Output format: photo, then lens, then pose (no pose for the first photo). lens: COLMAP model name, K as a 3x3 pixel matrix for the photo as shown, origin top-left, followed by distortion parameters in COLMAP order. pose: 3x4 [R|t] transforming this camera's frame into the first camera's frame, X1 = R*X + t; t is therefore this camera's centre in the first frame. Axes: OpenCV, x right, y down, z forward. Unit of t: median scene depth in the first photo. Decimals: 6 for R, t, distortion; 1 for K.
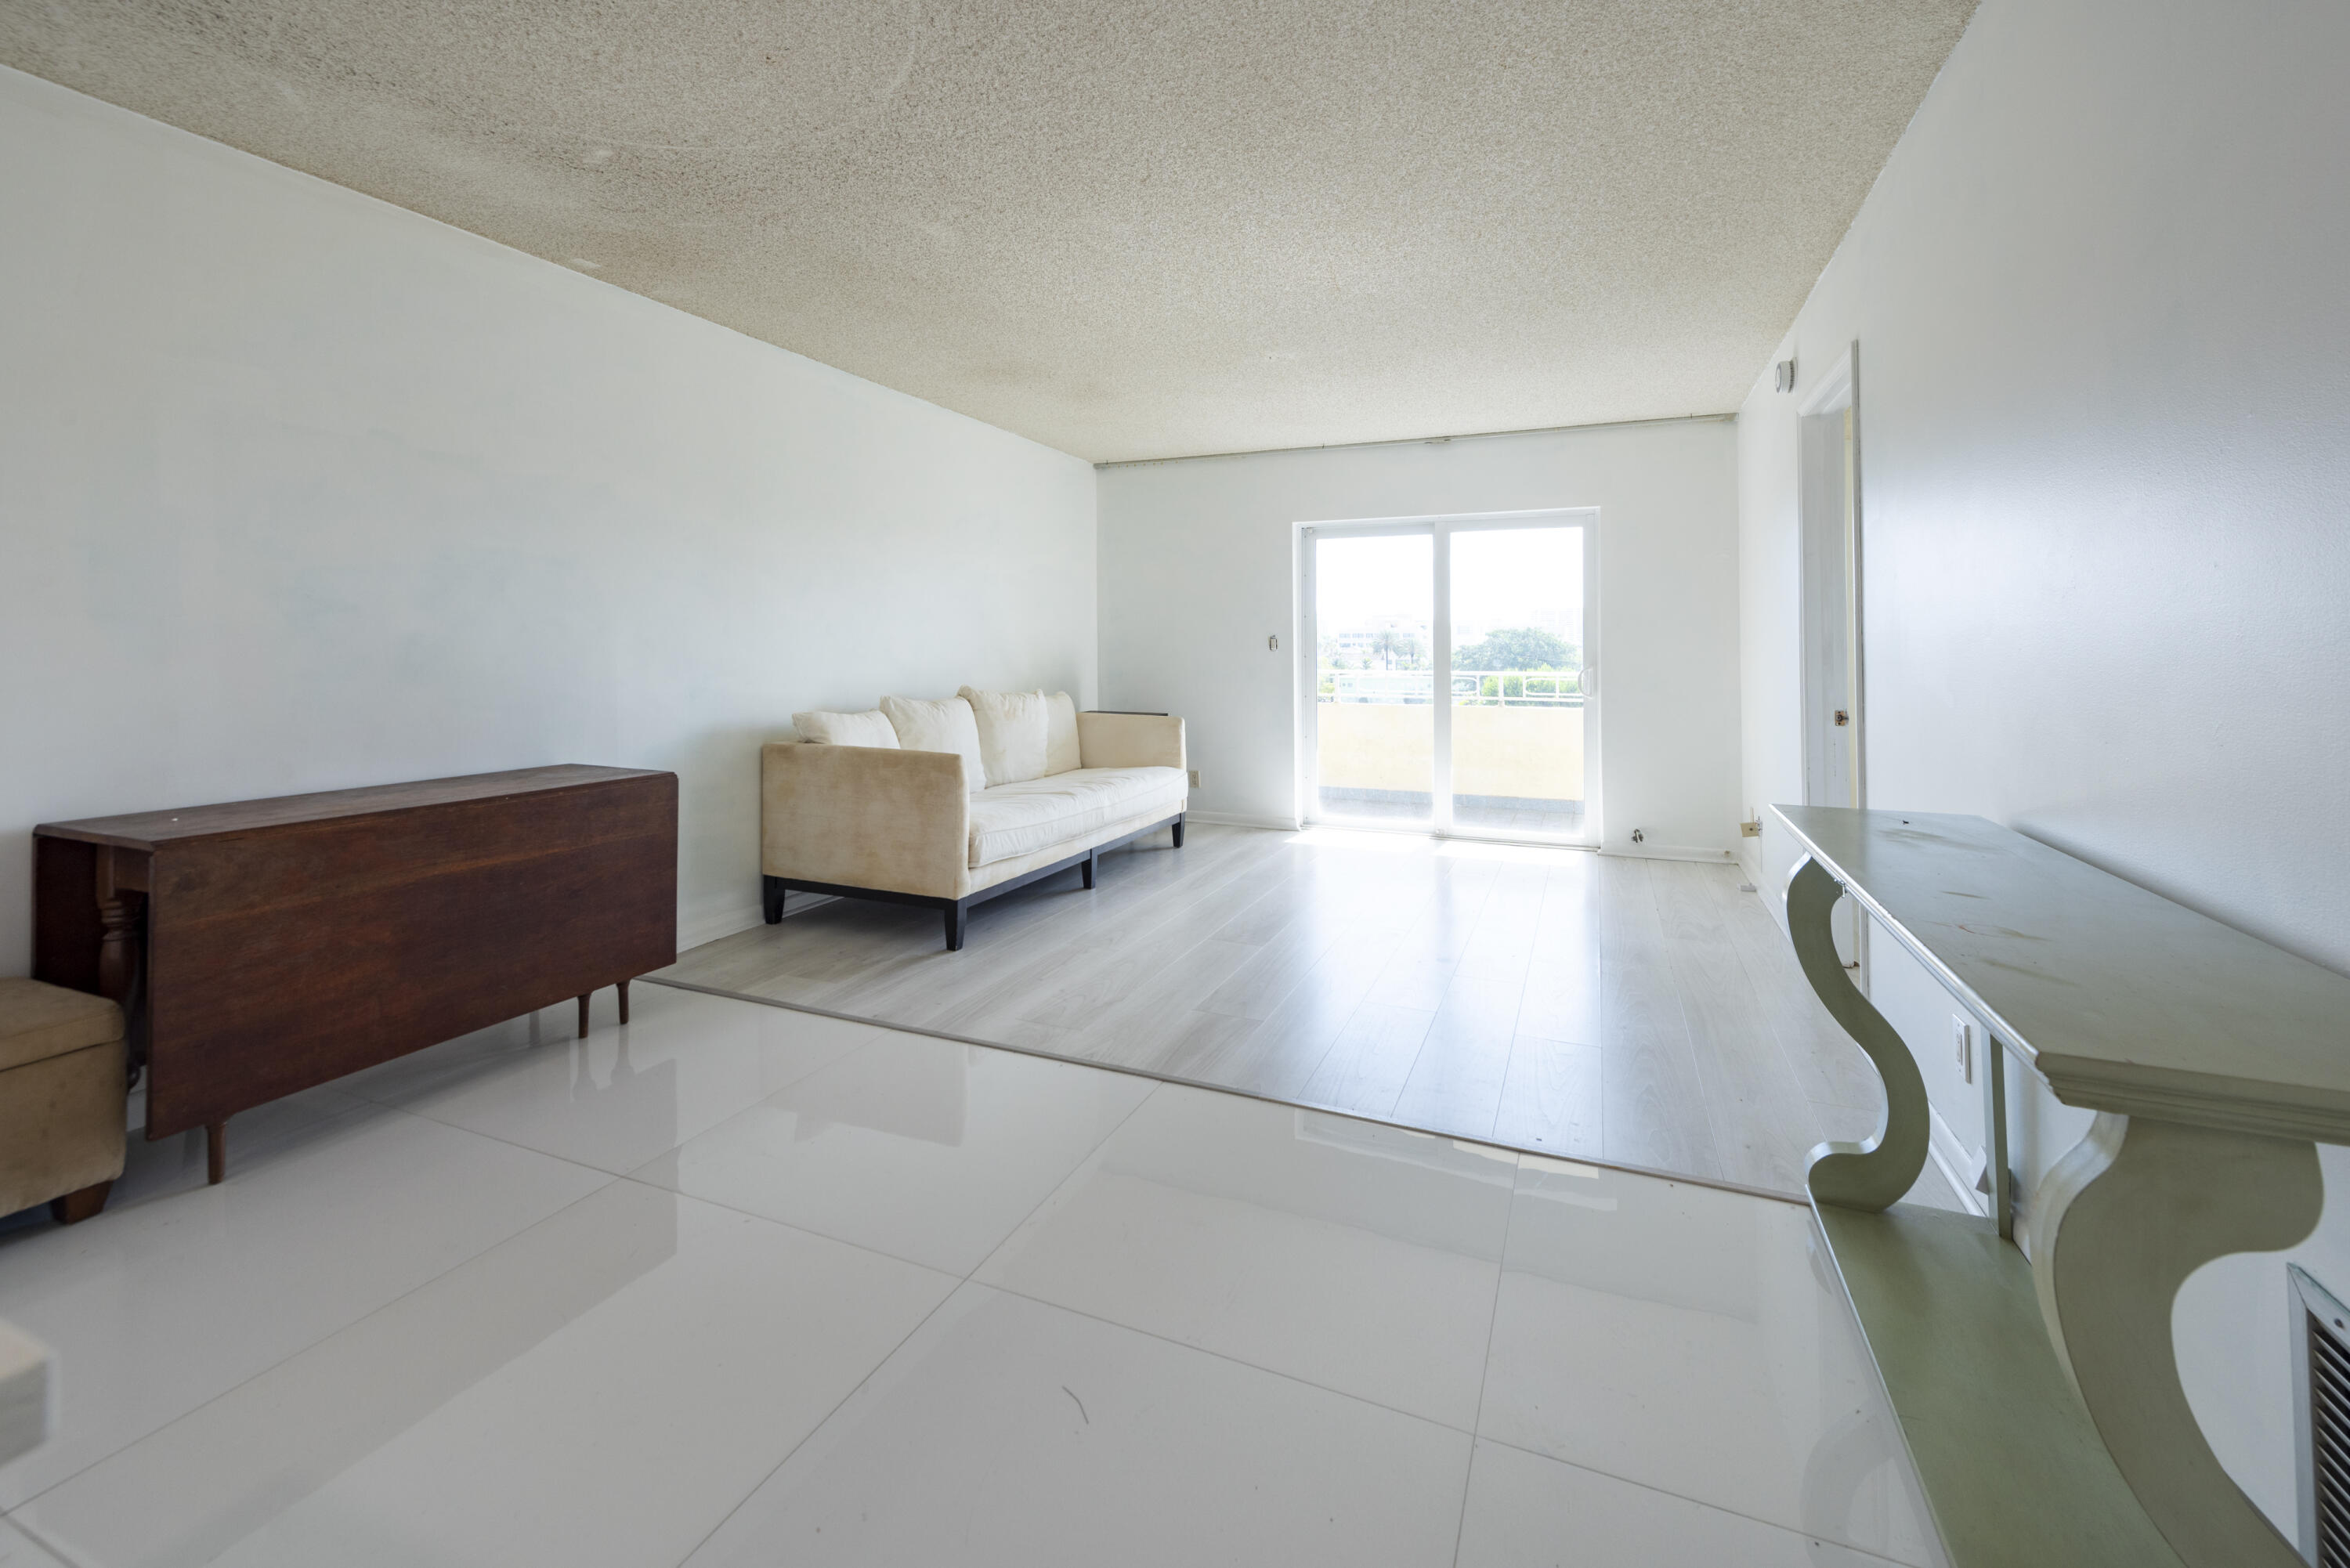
lens RADIAL K [[985.4, 0, 1178.4], [0, 985.4, 628.9], [0, 0, 1]] dist [0.010887, 0.000021]
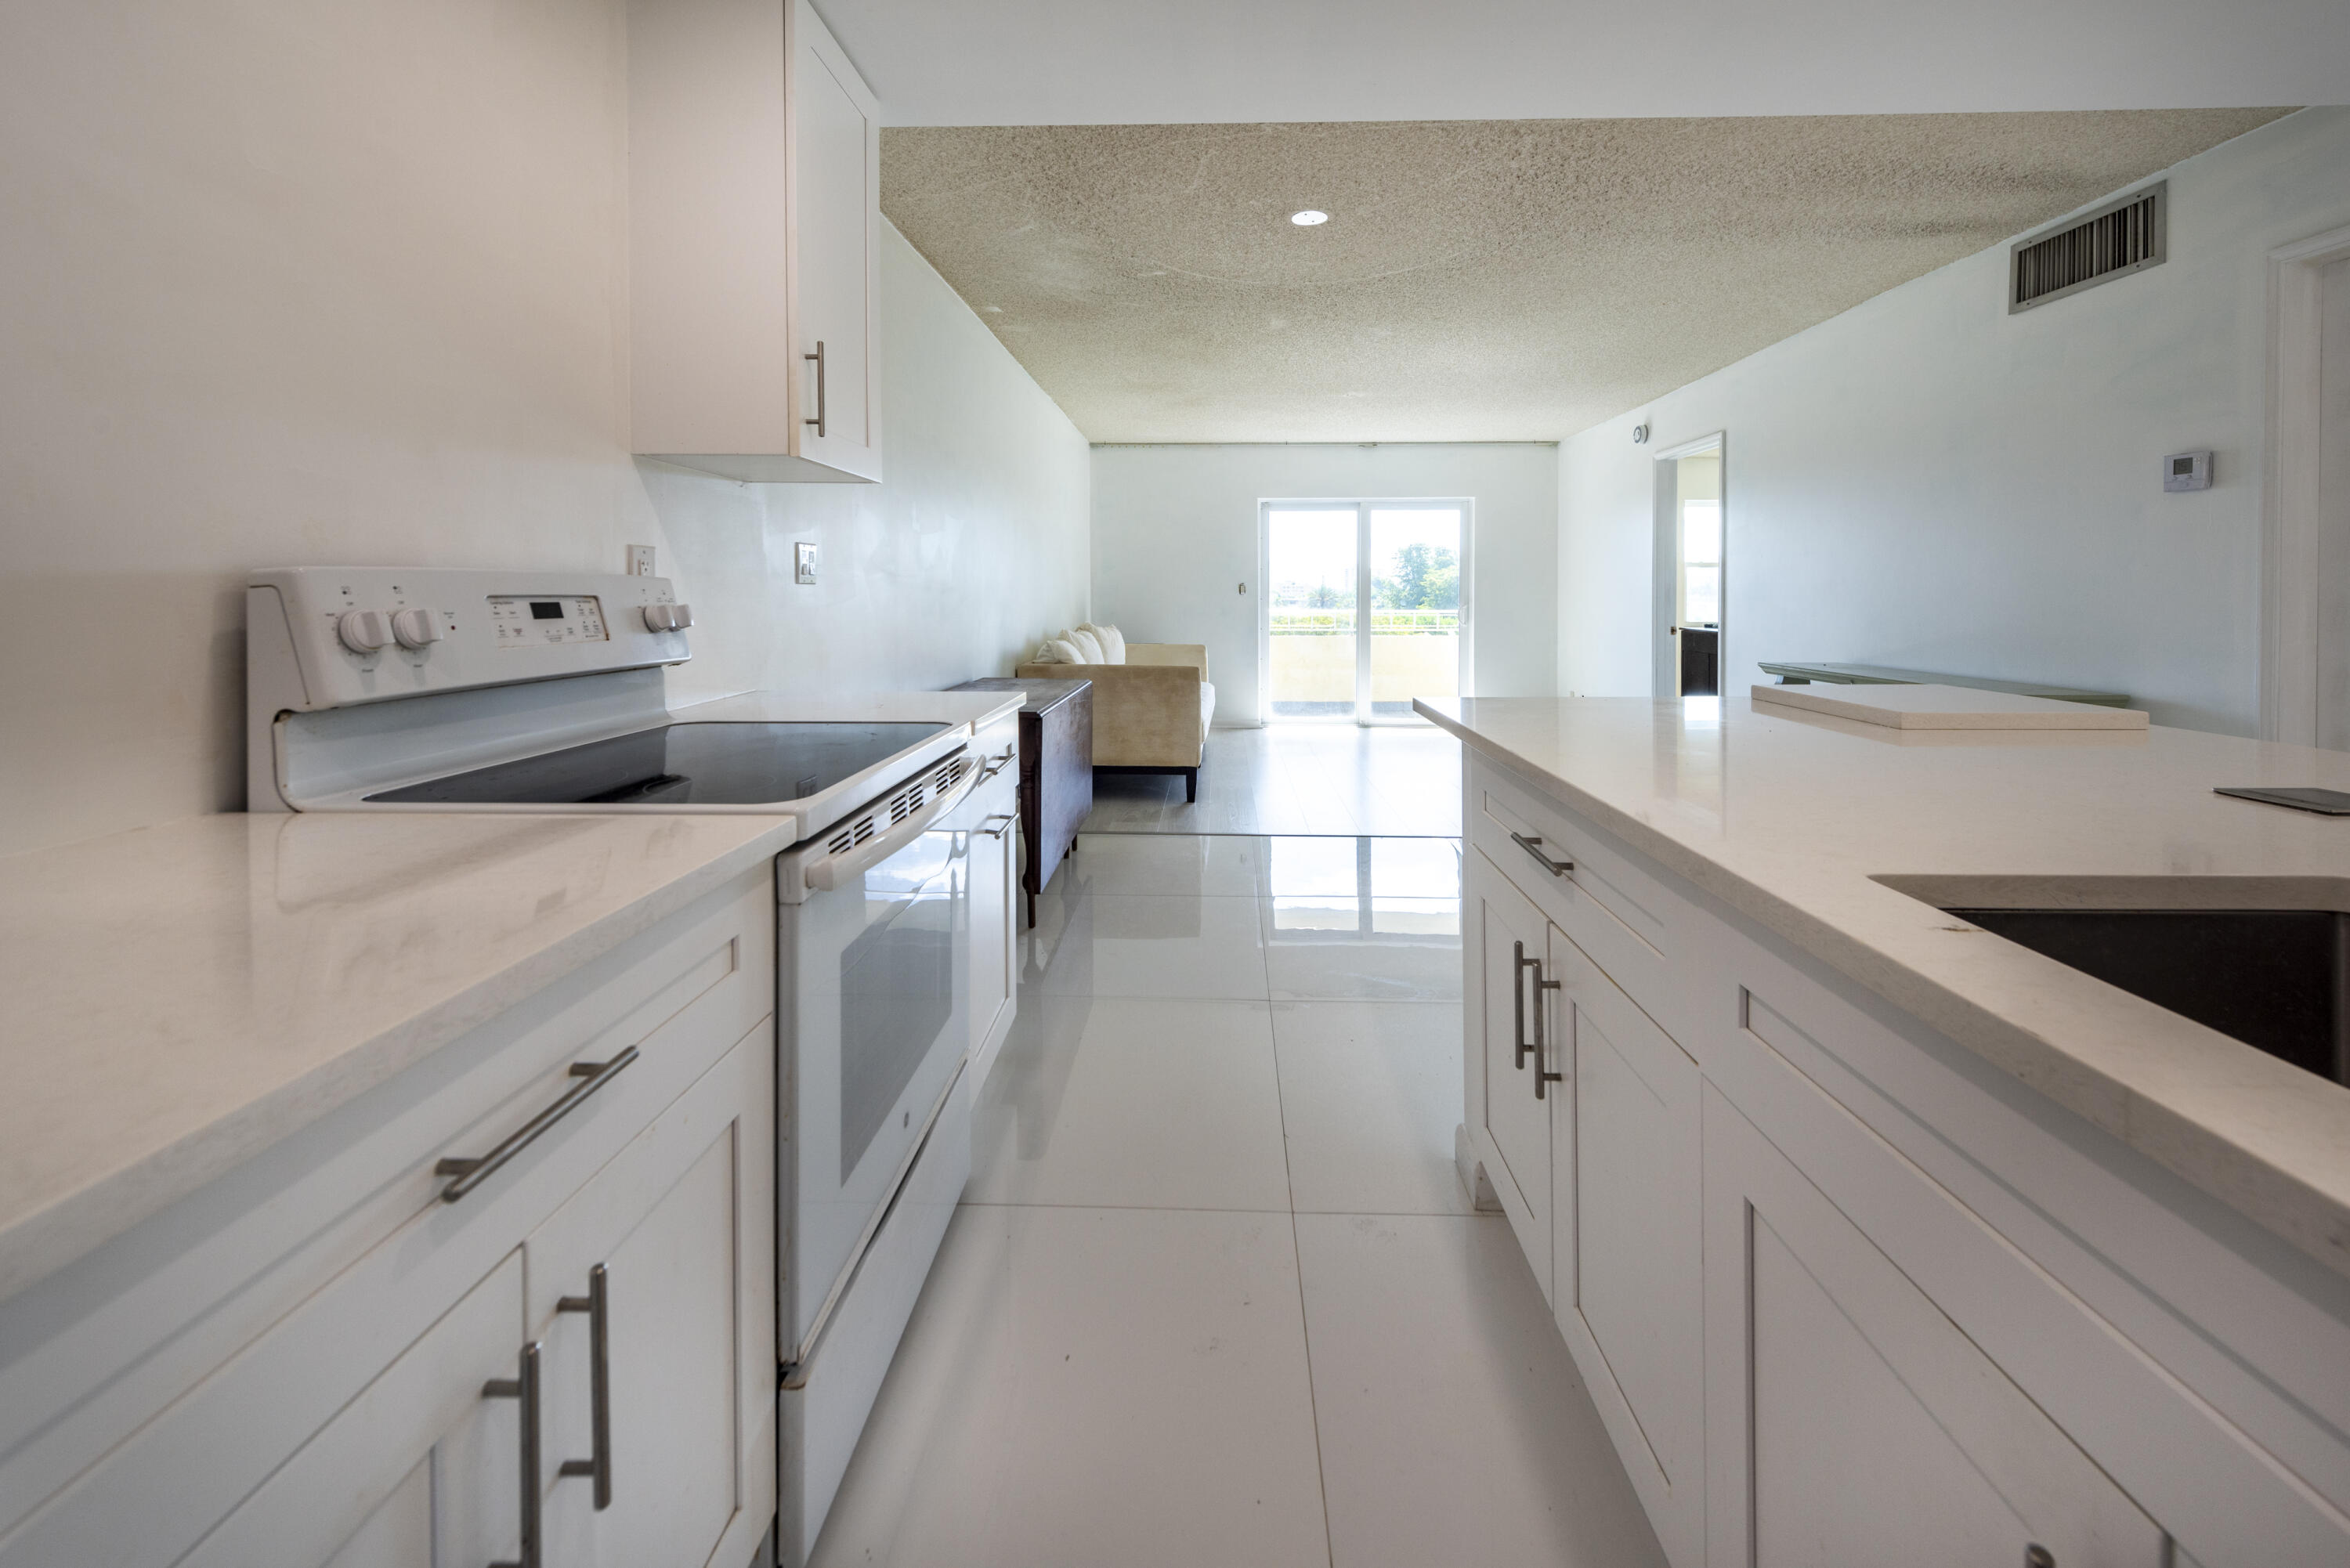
lens RADIAL K [[946.7, 0, 1173.9], [0, 946.7, 599.7], [0, 0, 1]] dist [-0.000113, 0.000003]
pose [[0.937415, -0.003241, 0.348200, -0.504921], [-0.005449, 0.999698, 0.023974, -0.001202], [-0.348173, -0.024370, 0.937114, -0.186894]]
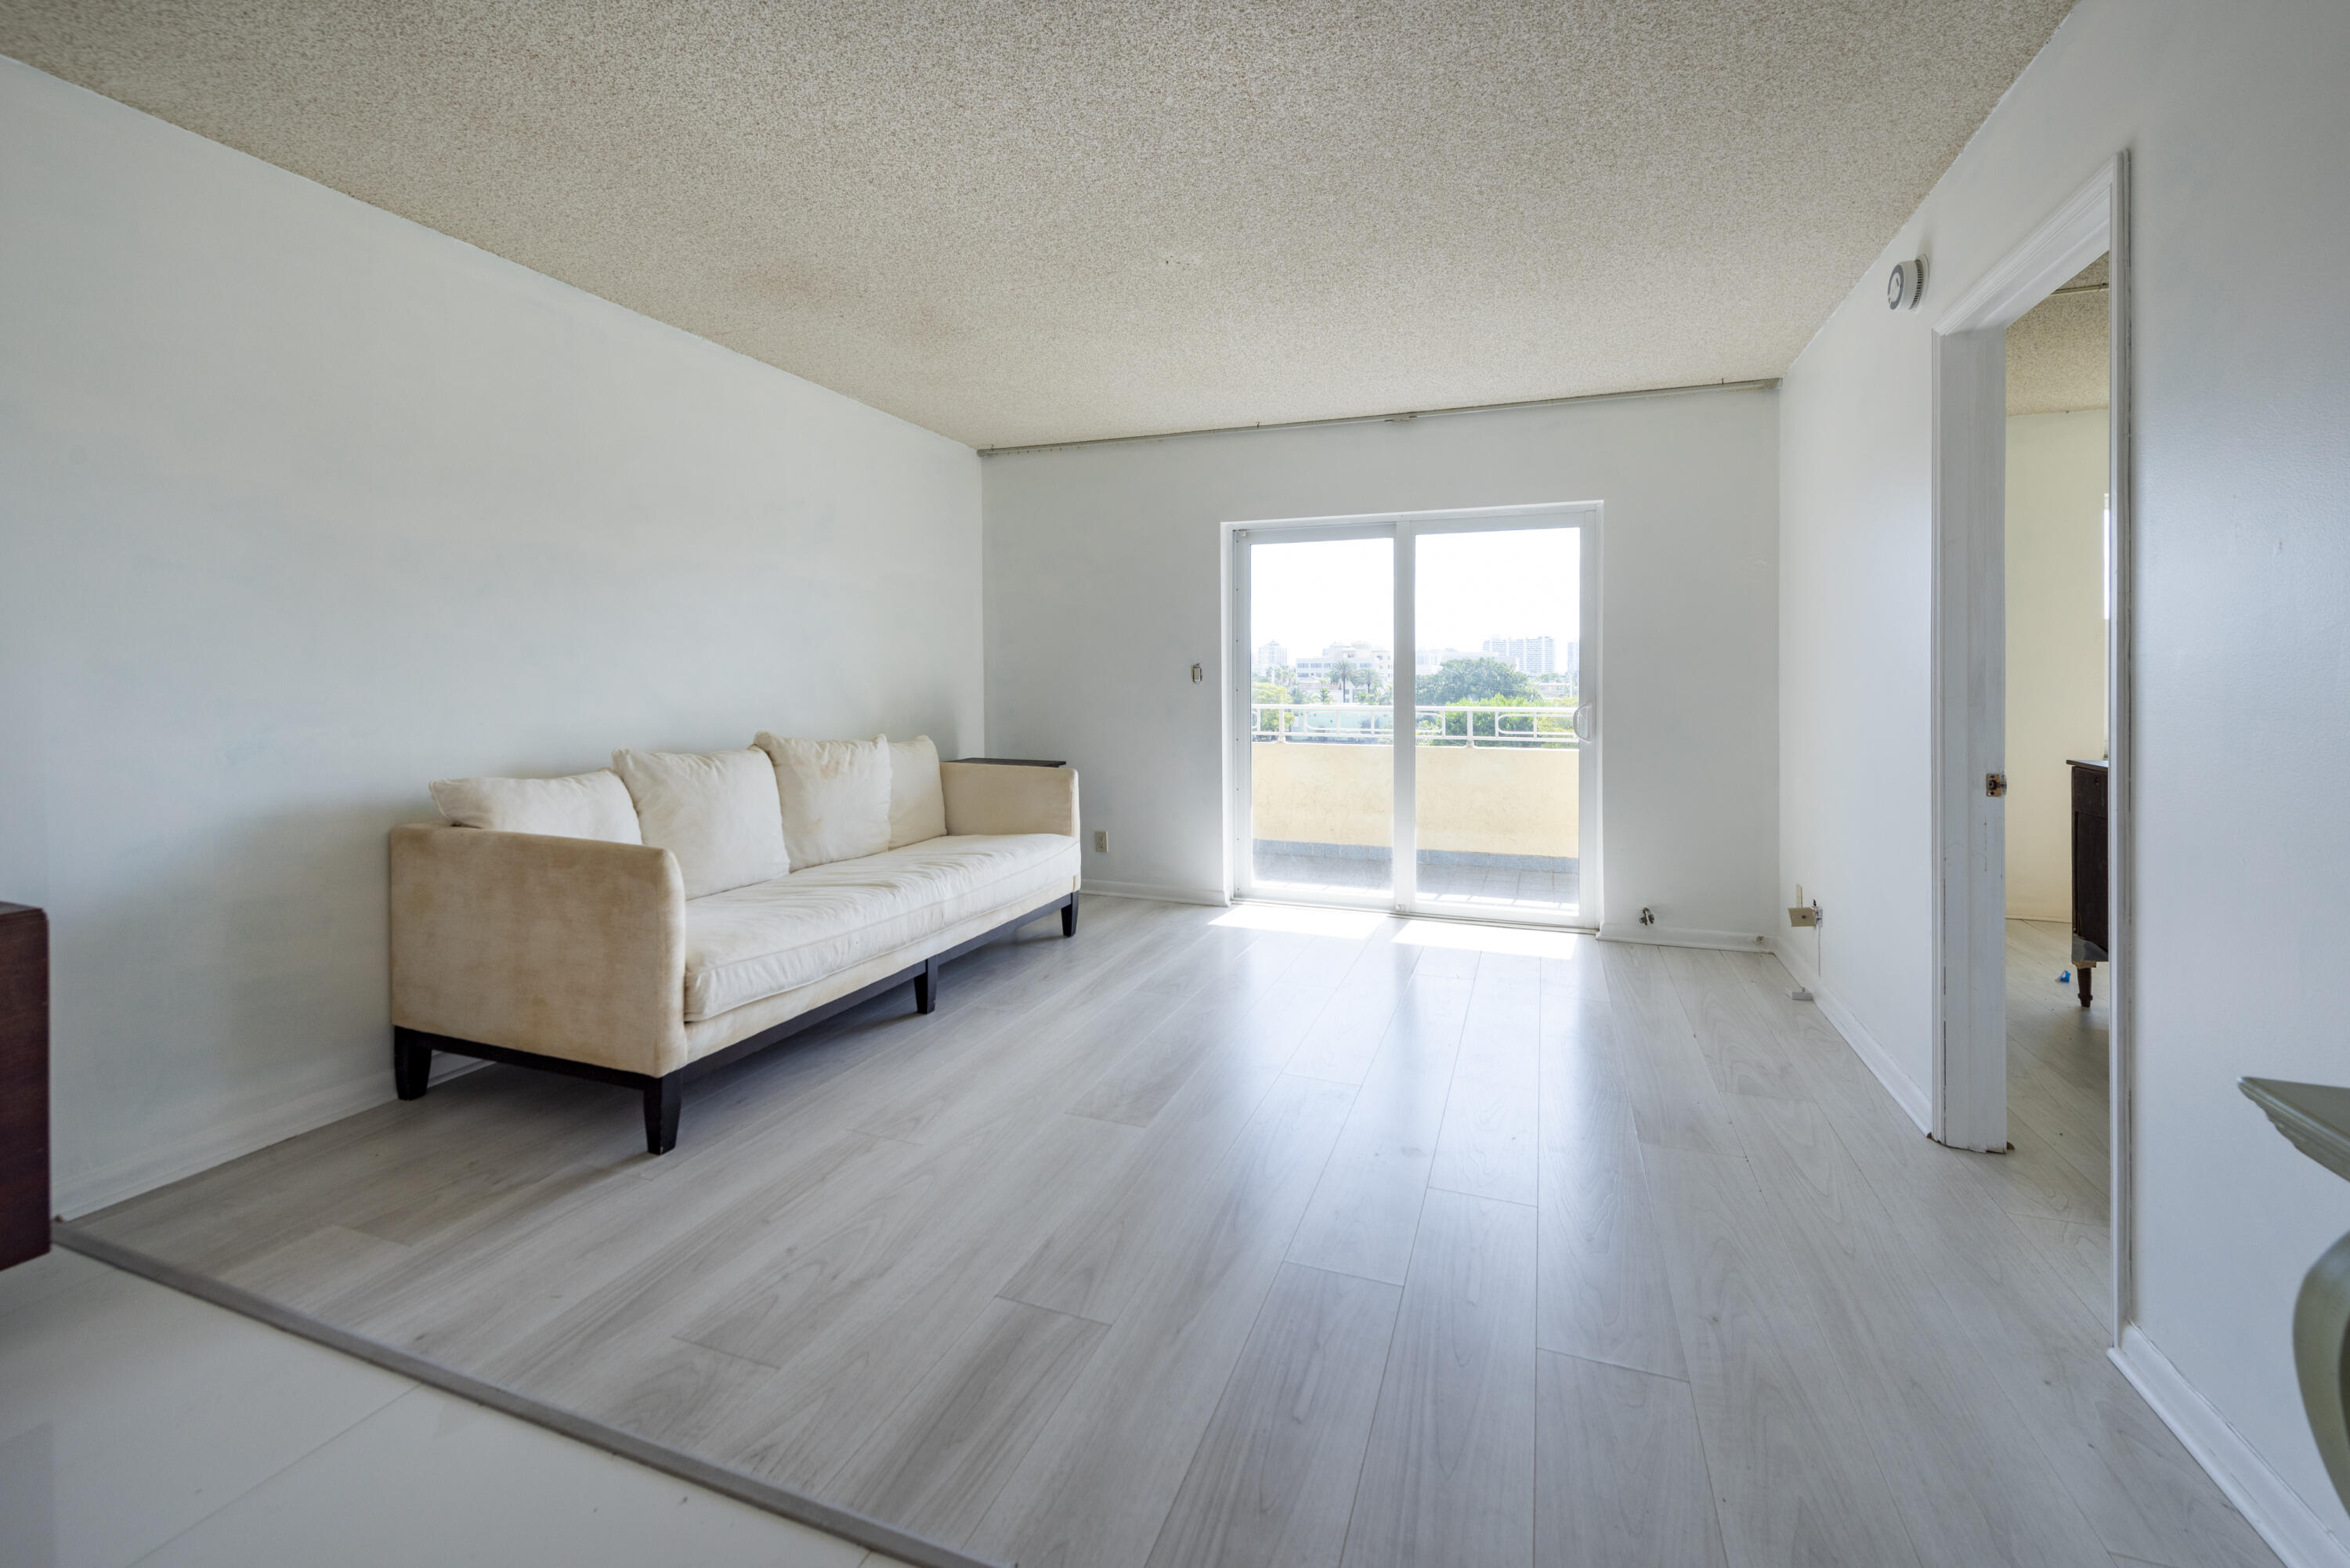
lens RADIAL K [[976.0, 0, 1199.5], [0, 976.0, 677.4], [0, 0, 1]] dist [0.010432, -0.000175]
pose [[0.998164, -0.000271, 0.060568, 0.058452], [-0.000877, 0.999820, 0.018932, 0.003015], [-0.060562, -0.018950, 0.997985, 0.241390]]
